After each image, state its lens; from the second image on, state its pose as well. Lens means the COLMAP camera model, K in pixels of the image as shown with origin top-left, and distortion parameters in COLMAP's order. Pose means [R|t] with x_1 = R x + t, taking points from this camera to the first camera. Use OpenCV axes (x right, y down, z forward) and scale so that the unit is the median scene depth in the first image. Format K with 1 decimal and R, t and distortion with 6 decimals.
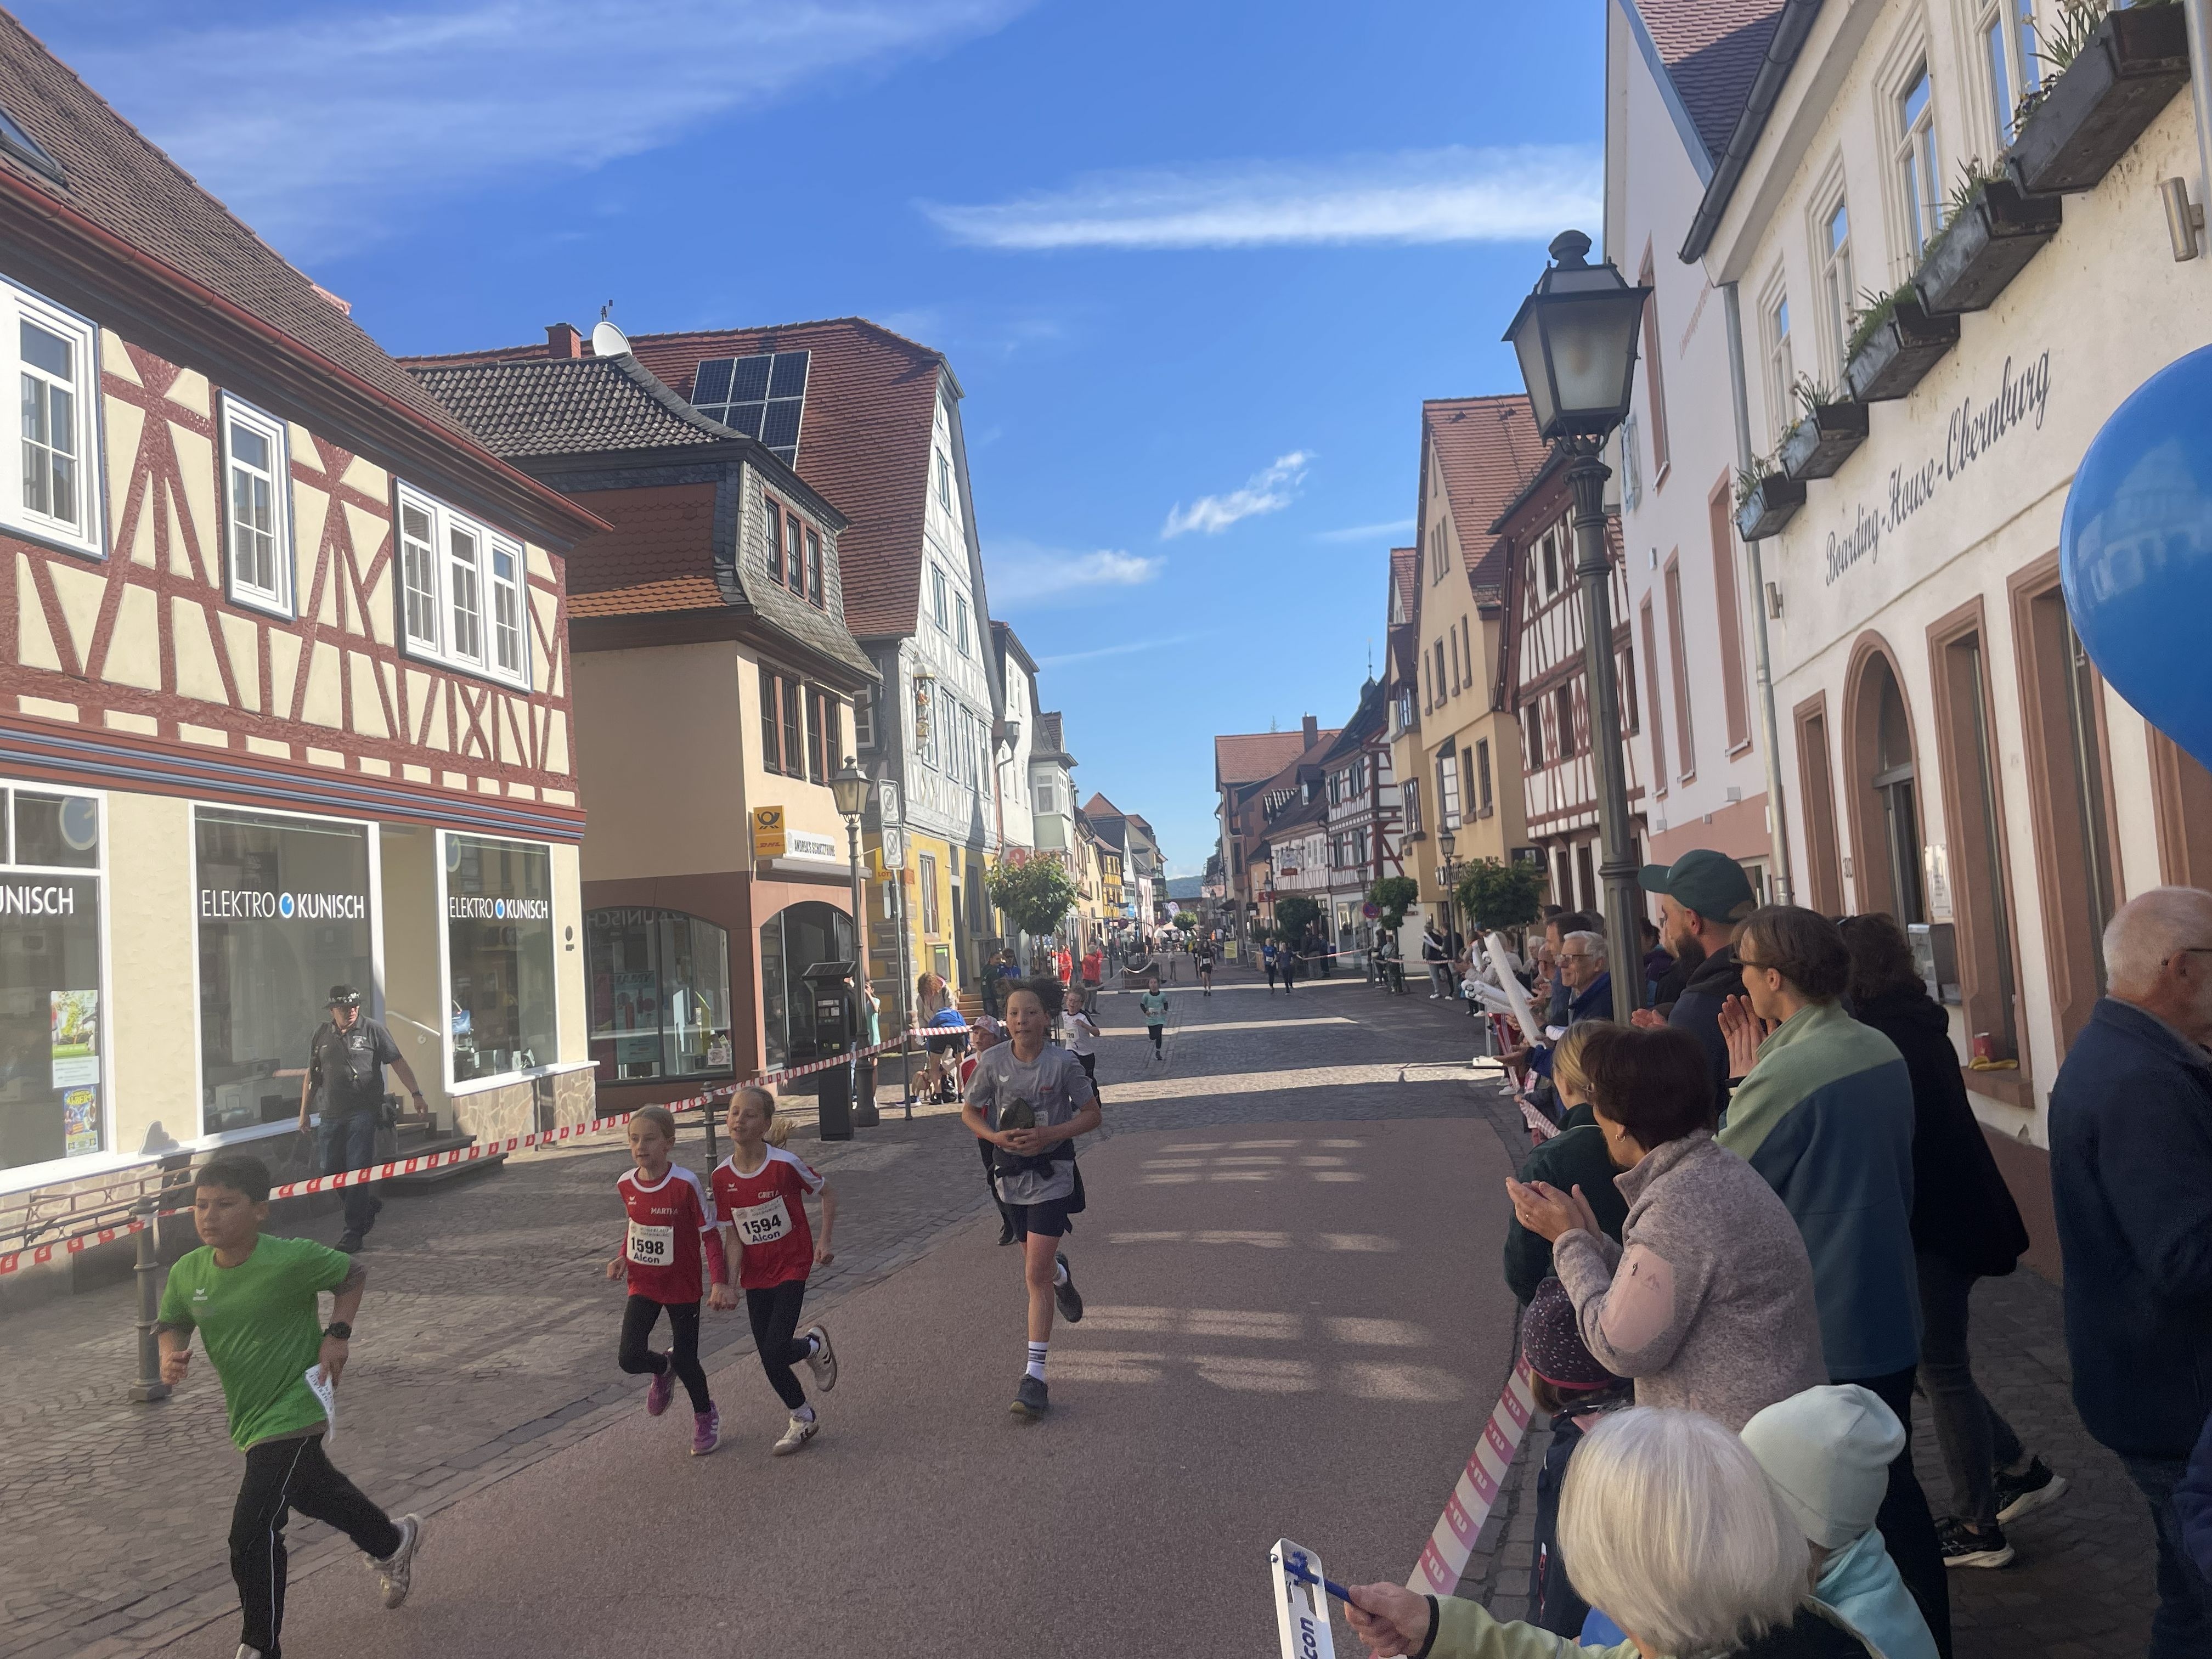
lens RADIAL K [[1684.4, 0, 1096.2], [0, 1684.4, 827.5], [0, 0, 1]] dist [0.098107, -0.125316]
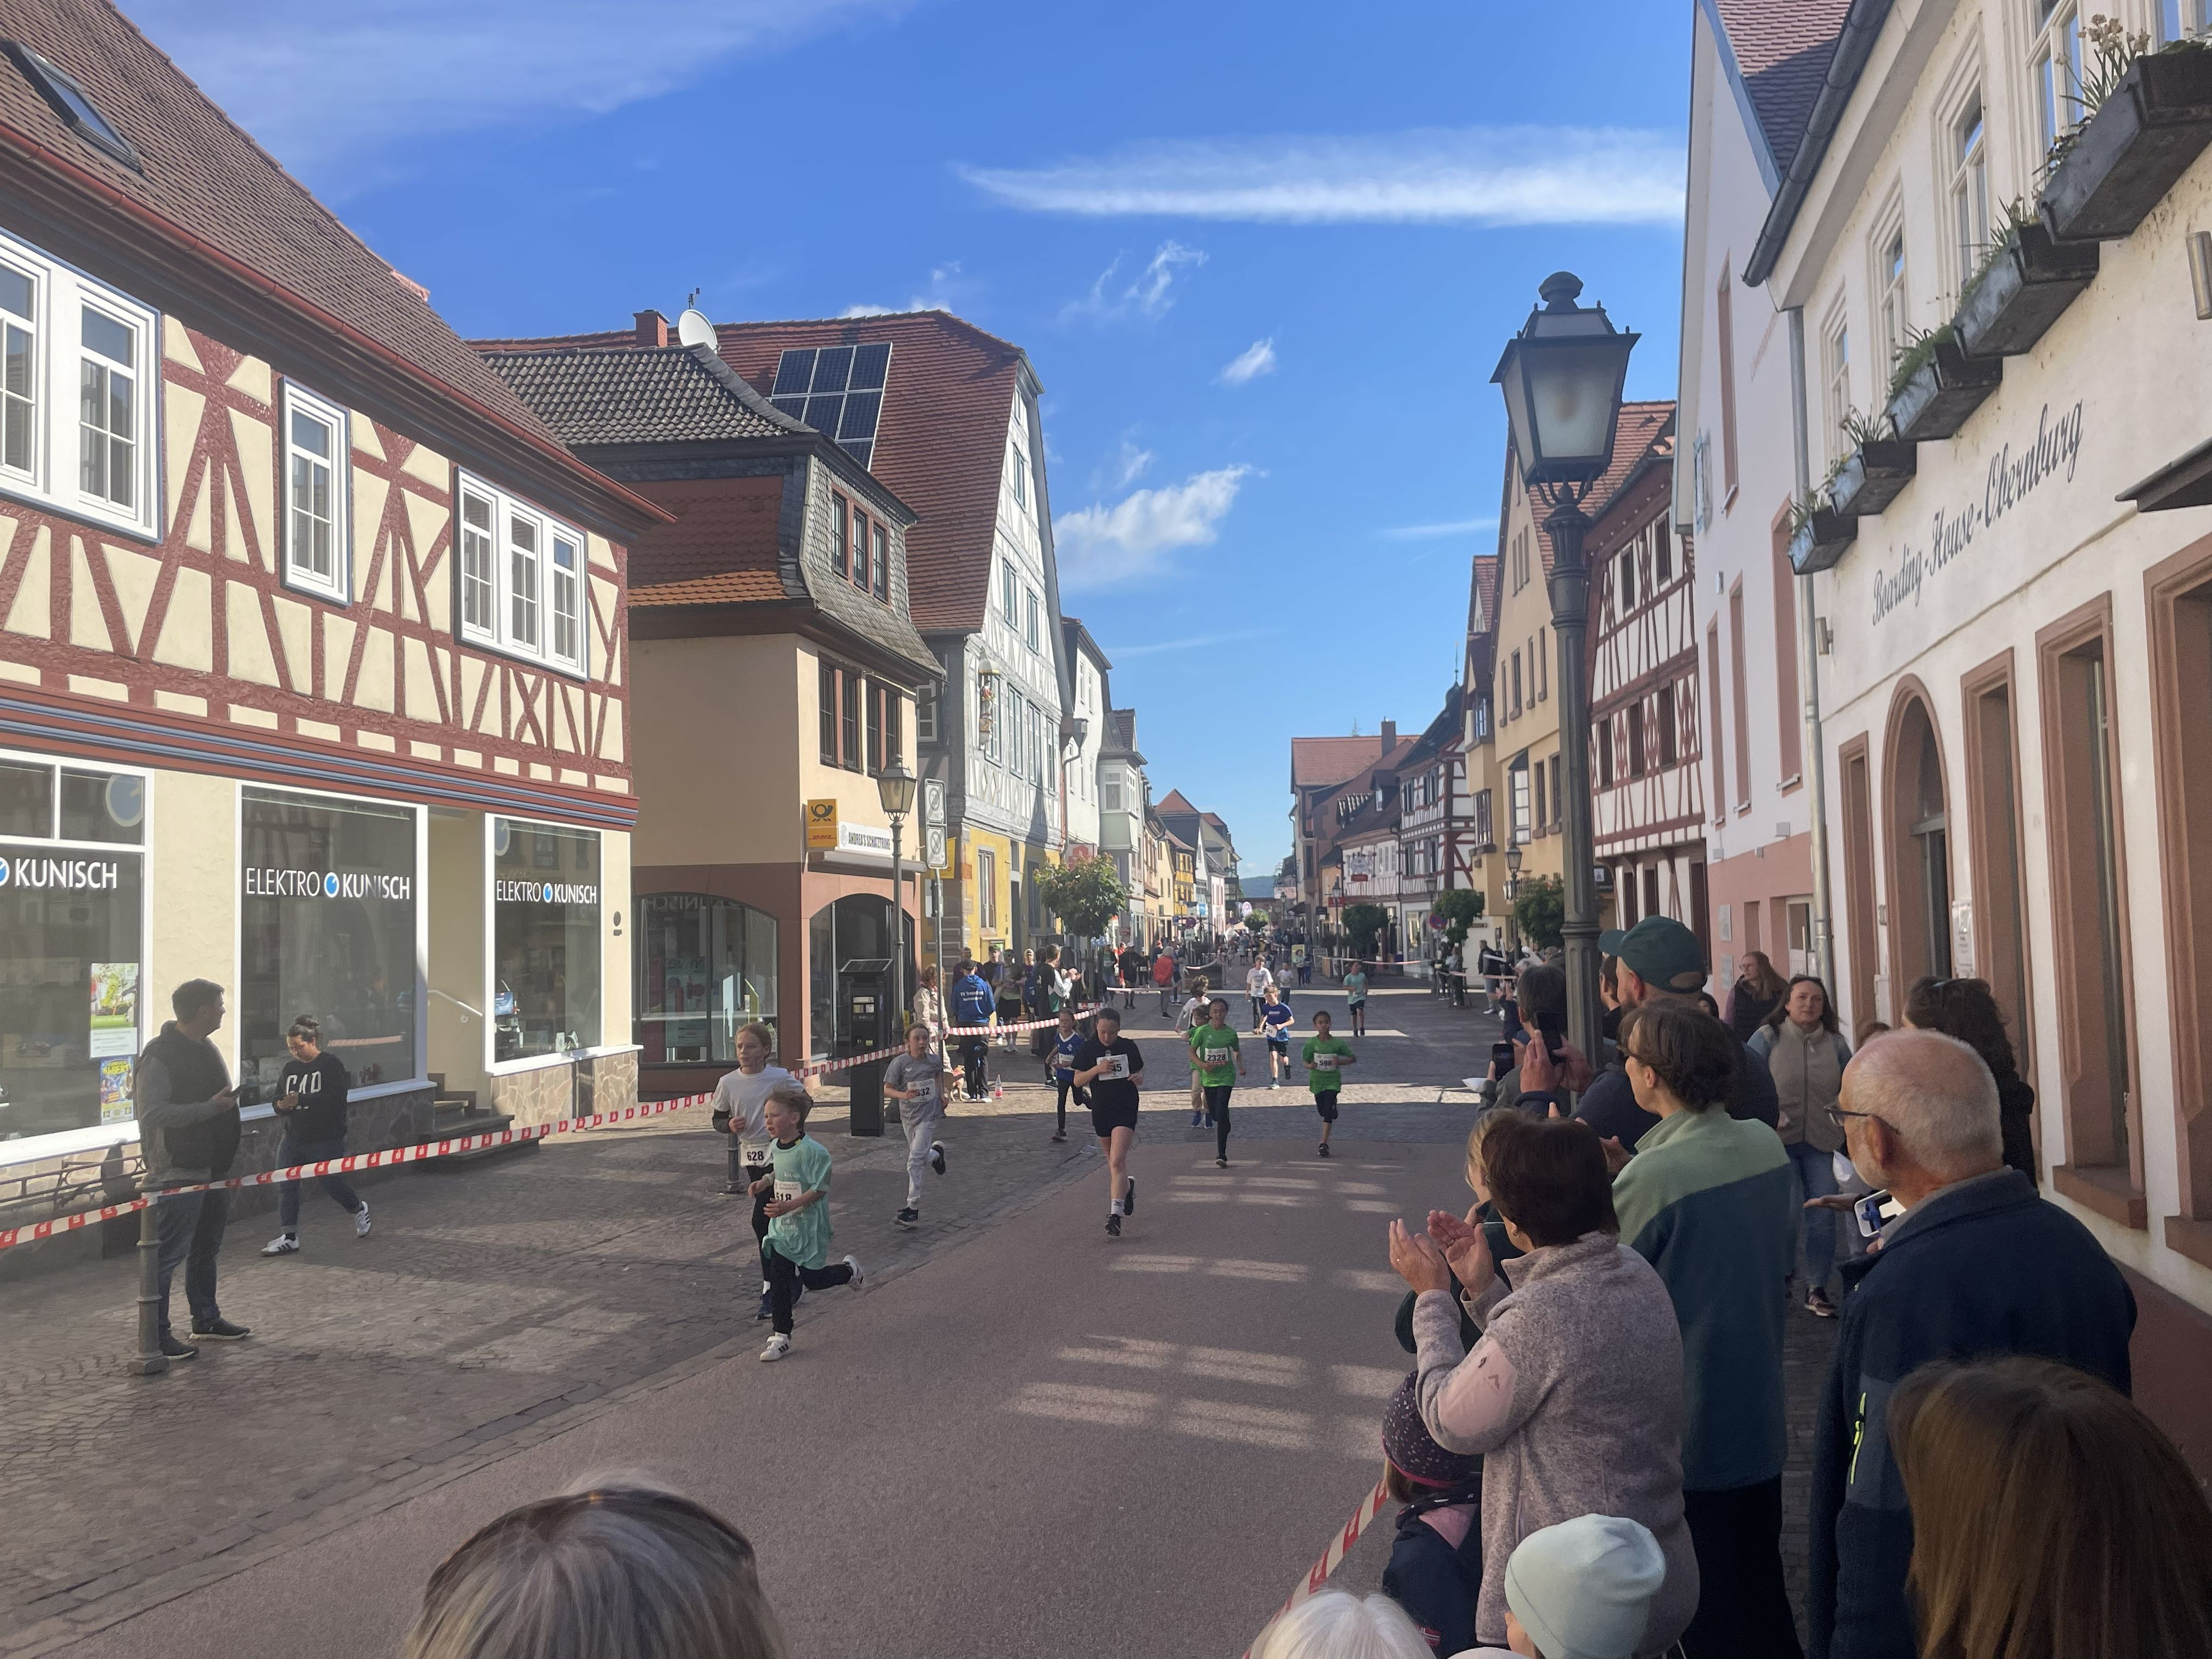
lens RADIAL K [[1684.4, 0, 1091.8], [0, 1684.4, 839.3], [0, 0, 1]] dist [0.098107, -0.125316]
pose [[0.998047, 0.038982, -0.048821, 0.020325], [-0.038457, 0.999193, 0.011632, -0.007813], [0.049235, -0.009732, 0.998740, 0.002590]]
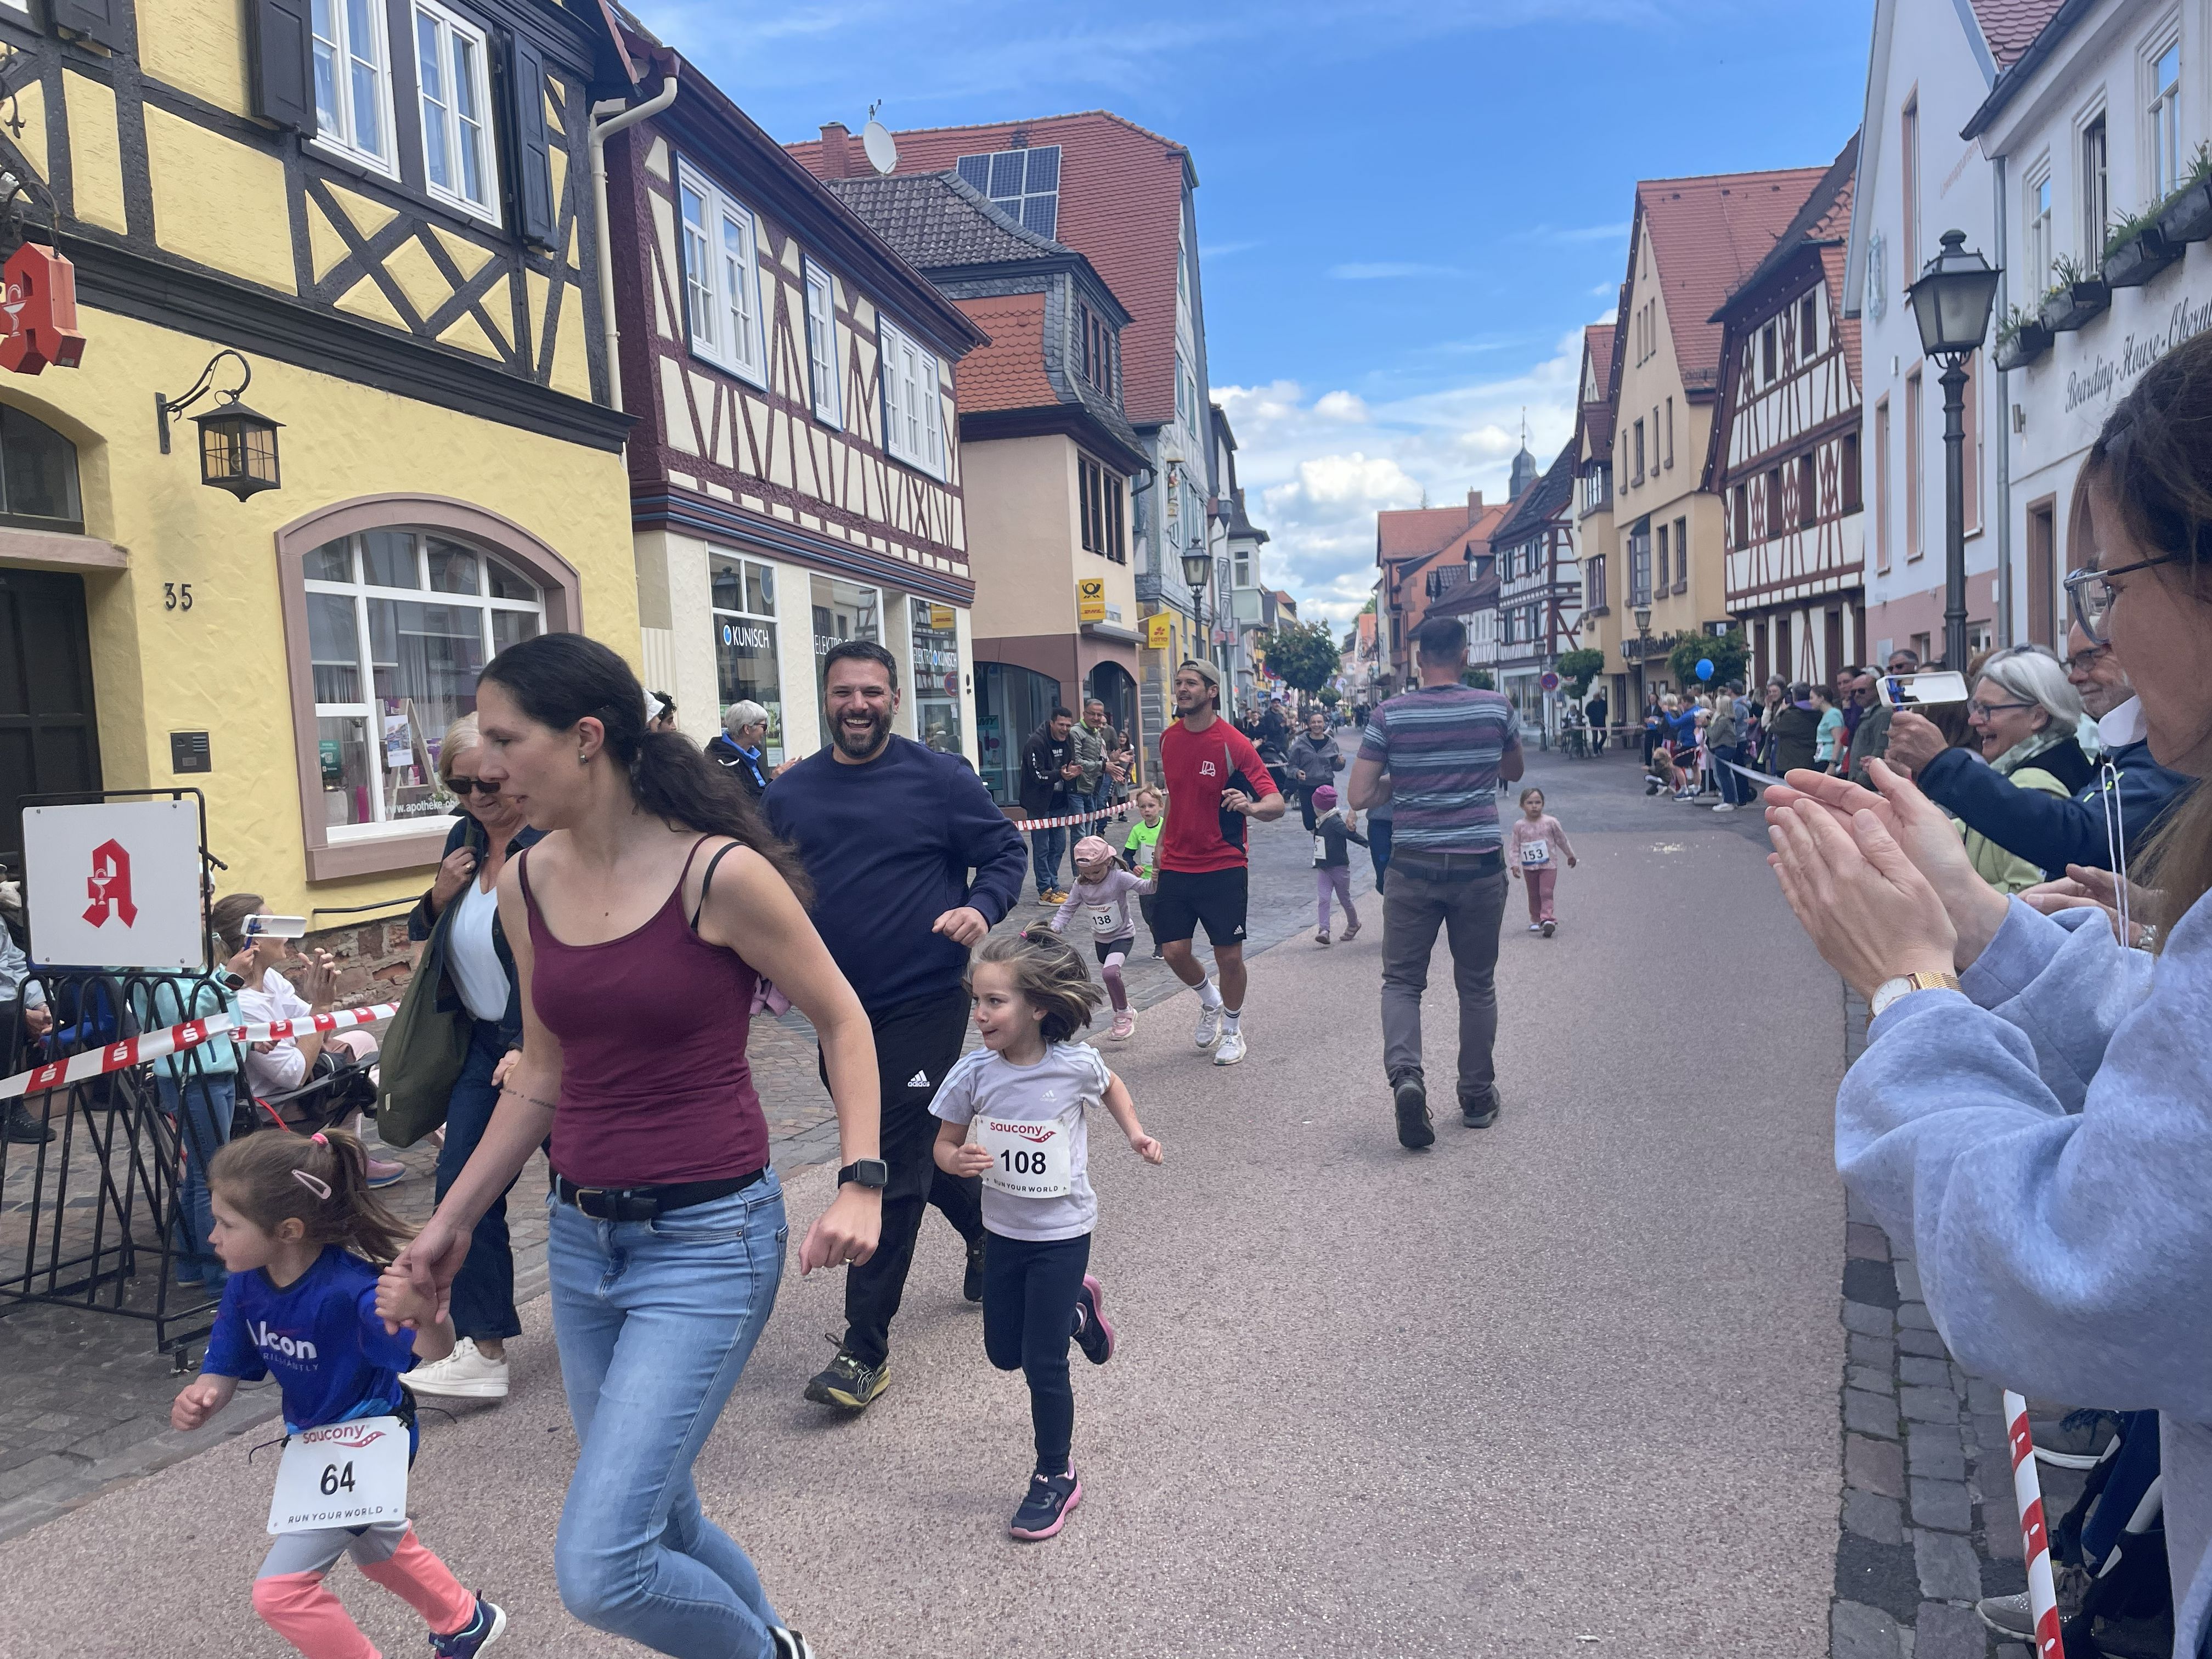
lens RADIAL K [[1684.4, 0, 1092.7], [0, 1684.4, 836.4], [0, 0, 1]] dist [0.098107, -0.125316]
pose [[0.997196, 0.019780, -0.072176, -0.125991], [-0.009707, 0.990478, 0.137330, 0.005127], [0.074205, -0.136245, 0.987892, -0.235604]]
